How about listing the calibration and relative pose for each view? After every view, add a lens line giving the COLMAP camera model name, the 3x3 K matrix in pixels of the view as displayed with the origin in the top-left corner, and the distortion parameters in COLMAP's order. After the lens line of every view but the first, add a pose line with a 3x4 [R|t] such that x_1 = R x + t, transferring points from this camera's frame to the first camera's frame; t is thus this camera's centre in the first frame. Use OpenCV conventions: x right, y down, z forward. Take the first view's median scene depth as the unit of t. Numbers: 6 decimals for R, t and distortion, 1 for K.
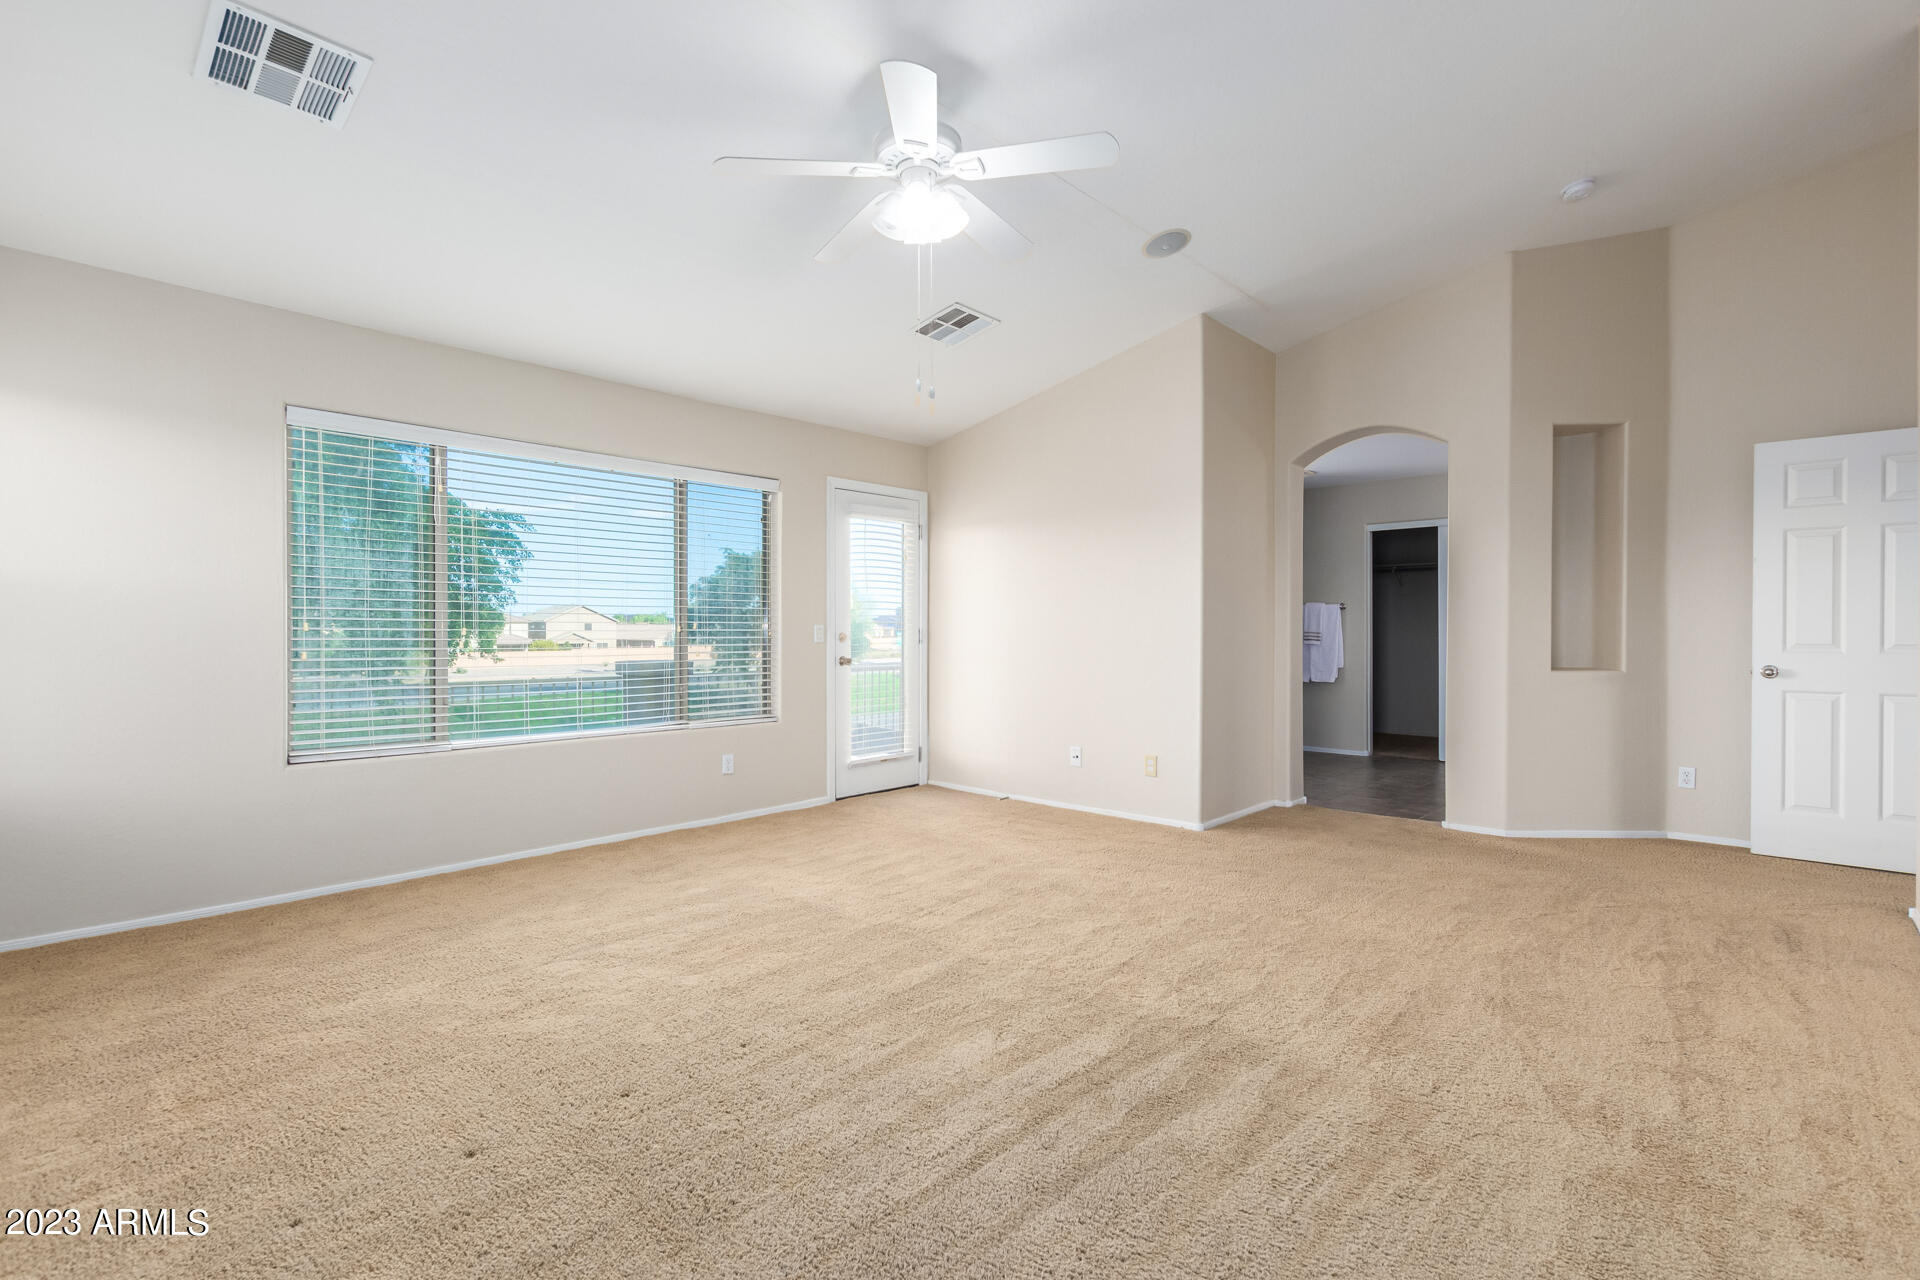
lens RADIAL K [[892.6, 0, 969.2], [0, 892.6, 638.2], [0, 0, 1]] dist [0.009510, -0.001963]
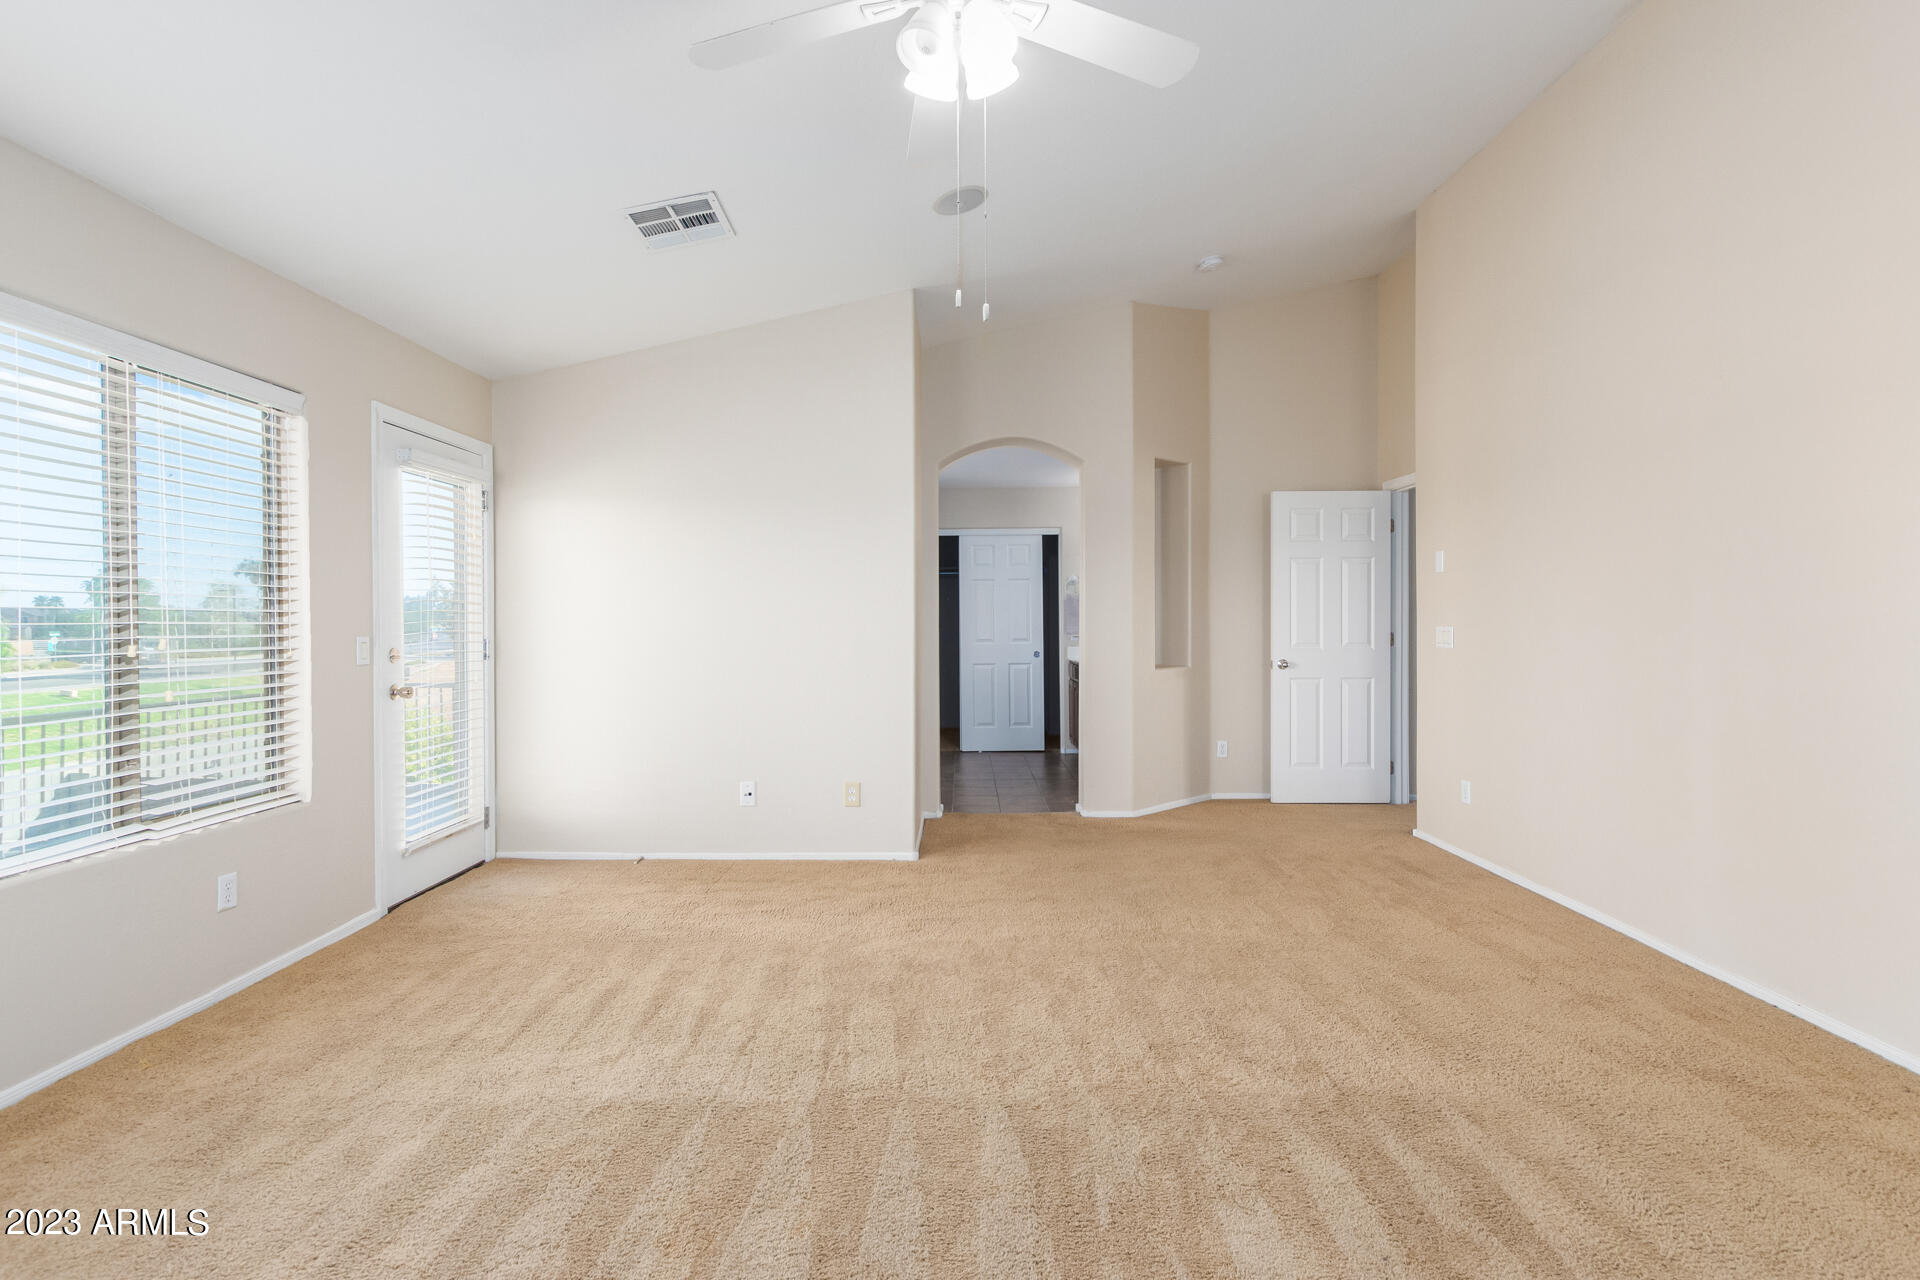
lens RADIAL K [[892.6, 0, 957.7], [0, 892.6, 629.4], [0, 0, 1]] dist [0.009510, -0.001963]
pose [[0.752516, -0.007694, 0.658529, -0.378312], [0.011368, 0.999935, -0.001308, -0.020180], [-0.658475, 0.008470, 0.752555, 0.359101]]
